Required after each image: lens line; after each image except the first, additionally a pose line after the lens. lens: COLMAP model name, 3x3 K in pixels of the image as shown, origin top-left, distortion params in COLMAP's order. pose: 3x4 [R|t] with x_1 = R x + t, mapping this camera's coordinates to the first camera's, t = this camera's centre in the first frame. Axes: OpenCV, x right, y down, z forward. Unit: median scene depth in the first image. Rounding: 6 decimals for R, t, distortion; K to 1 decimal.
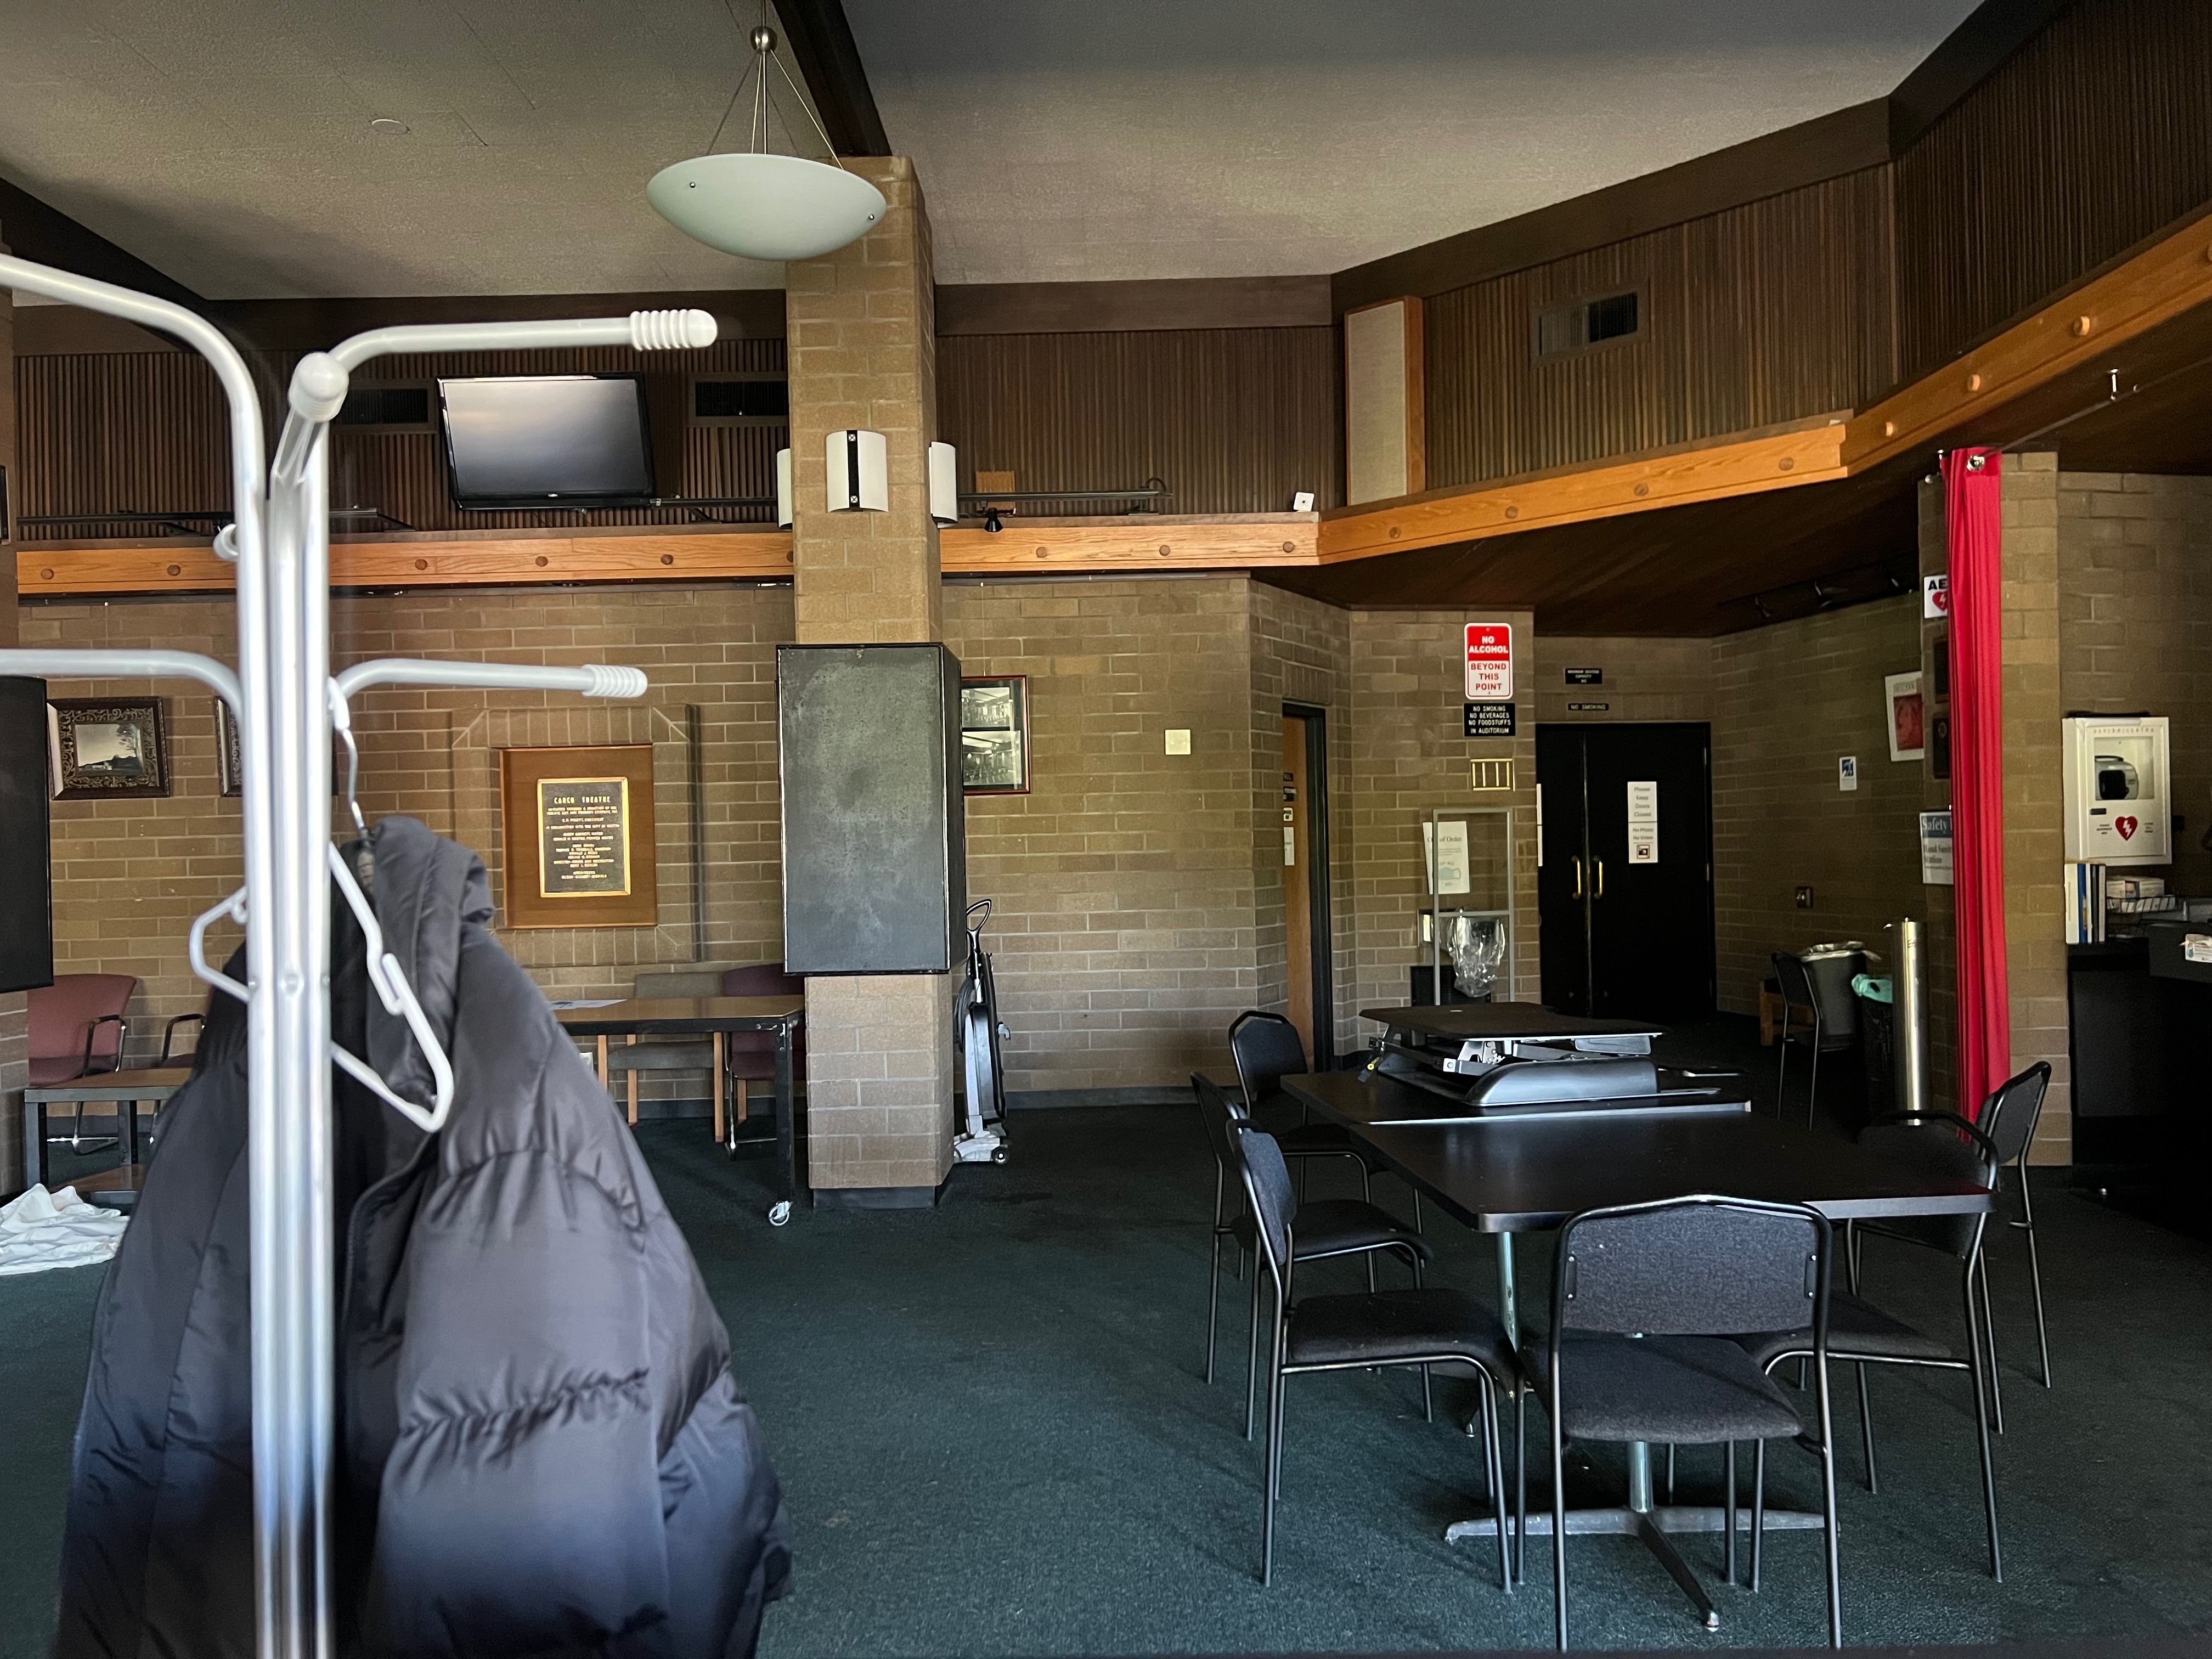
lens RADIAL K [[1677.1, 0, 1123.5], [0, 1677.1, 846.7], [0, 0, 1]] dist [0.055135, -0.063774]
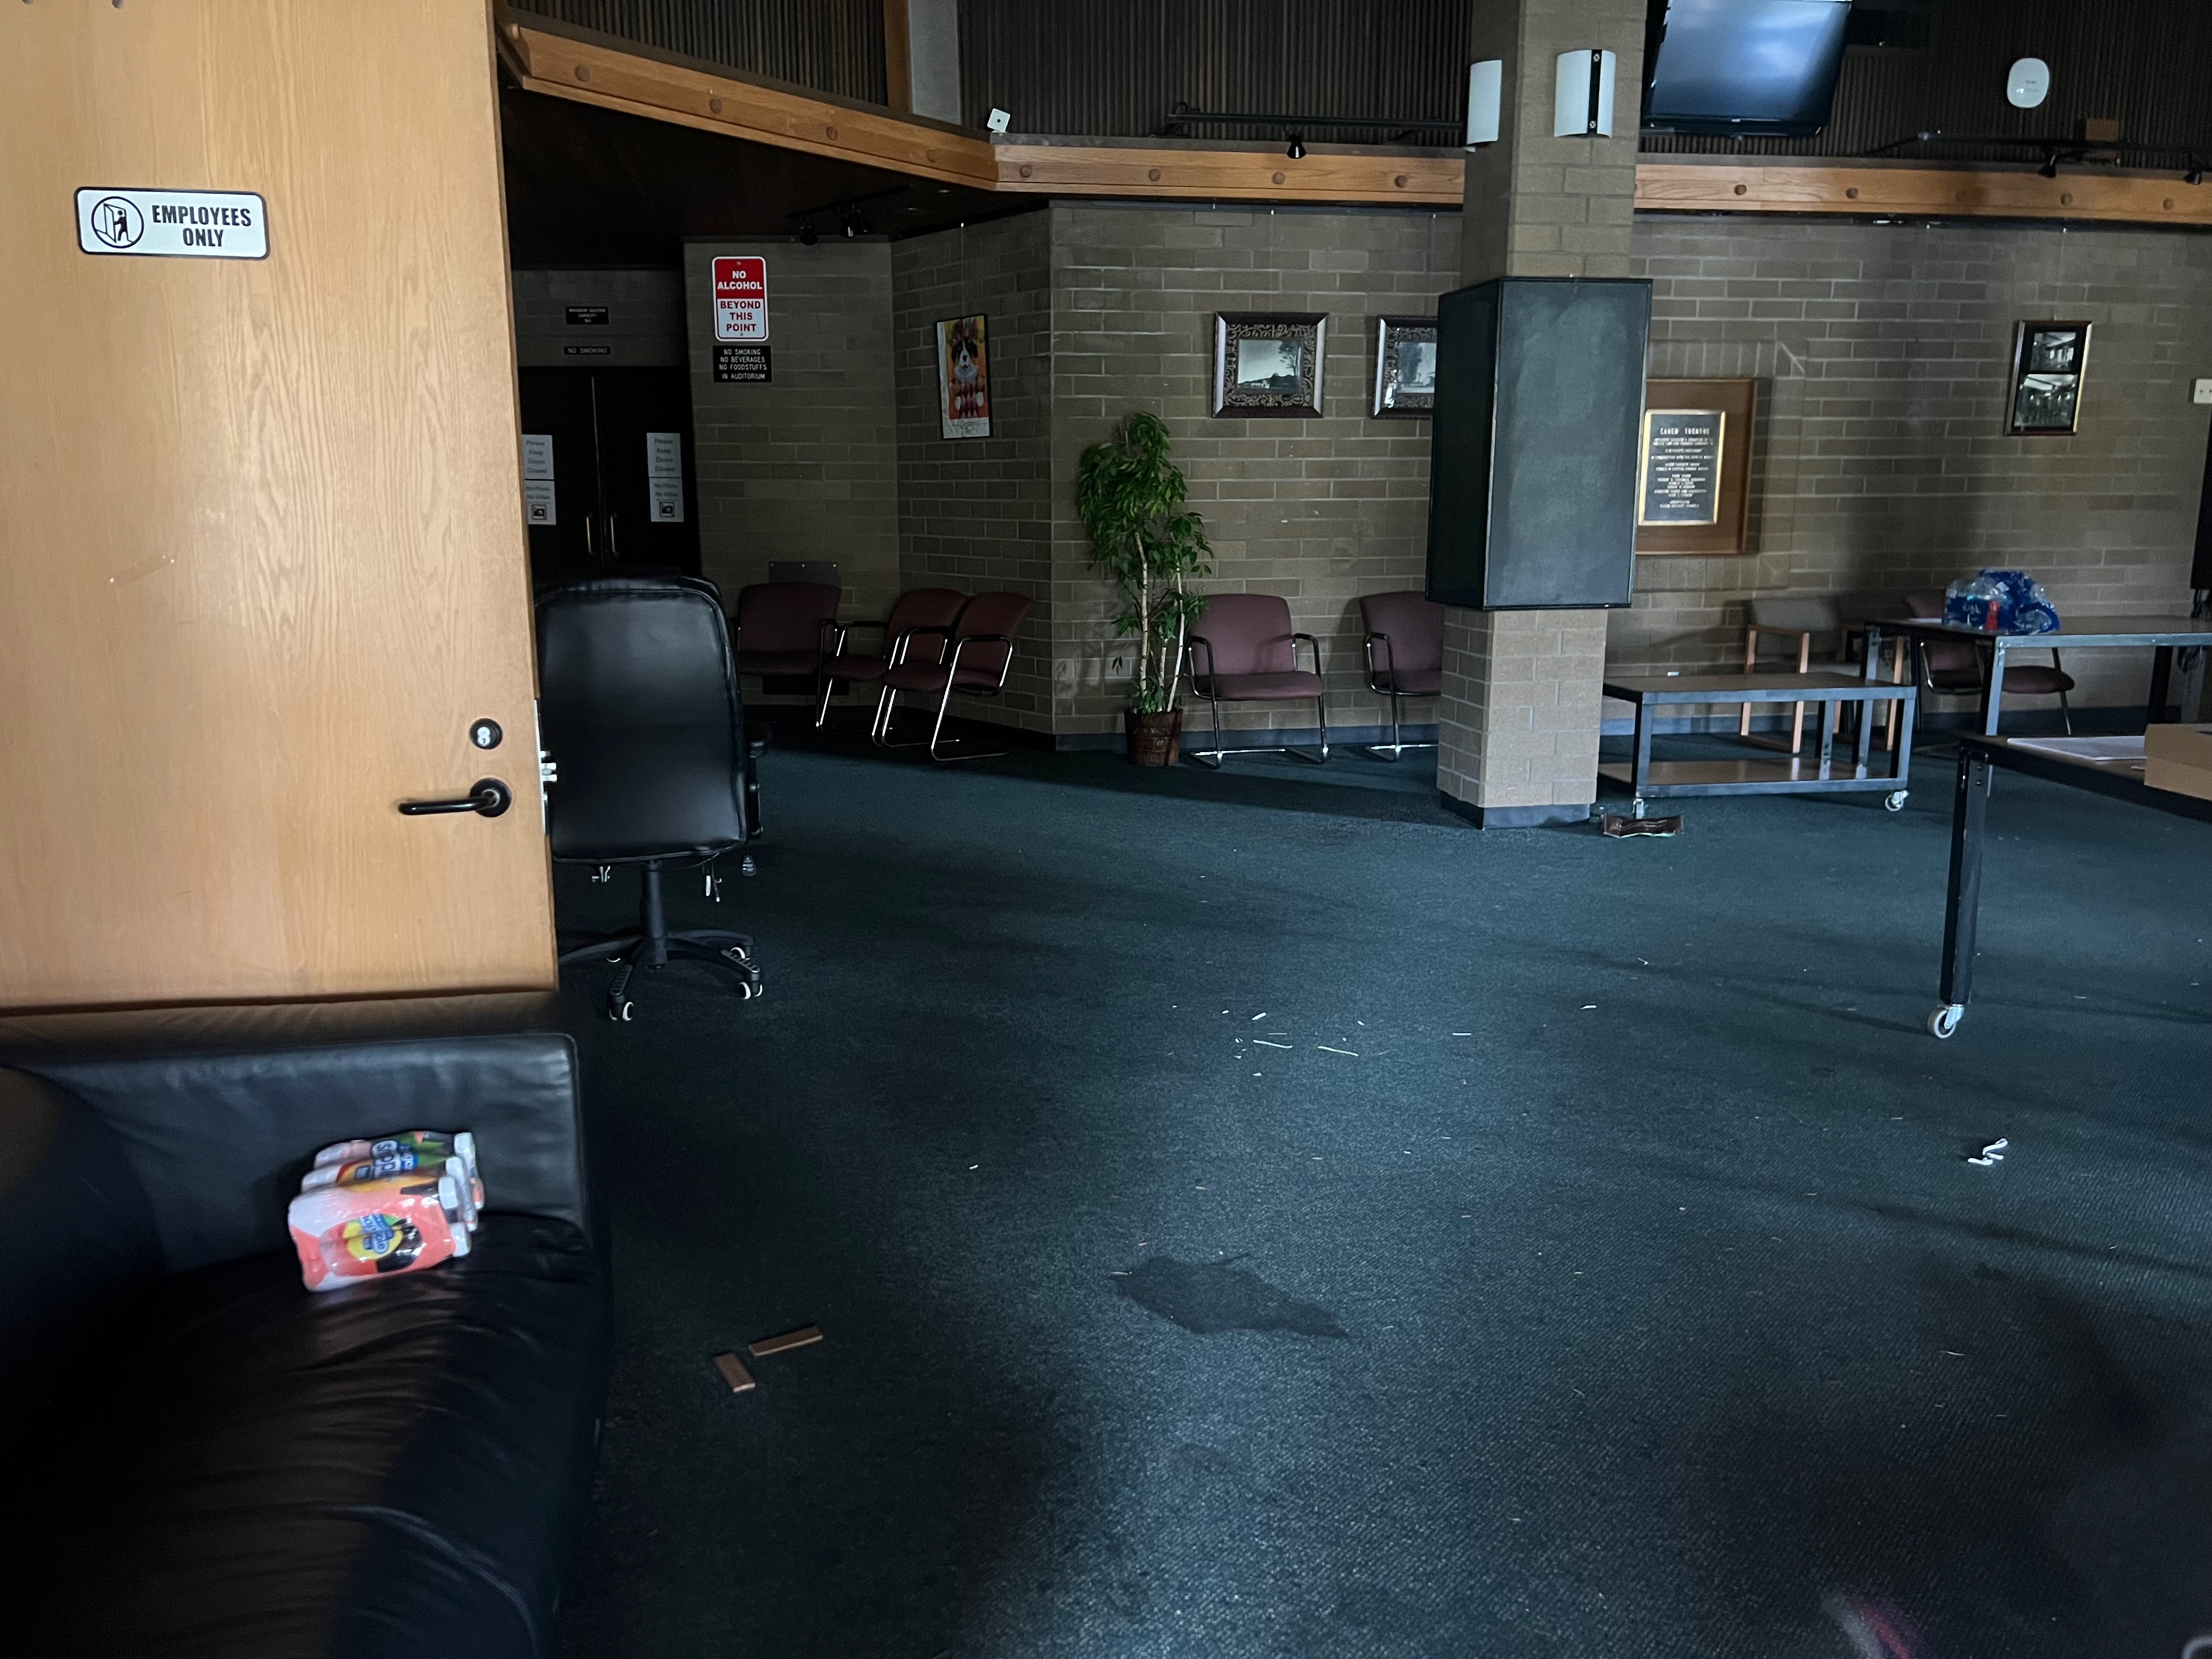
lens RADIAL K [[1677.1, 0, 1105.9], [0, 1677.1, 830.1], [0, 0, 1]] dist [0.055135, -0.063774]
pose [[0.983830, -0.012485, 0.178667, -1.147095], [-0.022532, 0.981014, 0.192625, 0.028400], [-0.177679, -0.193536, 0.964870, 0.004505]]
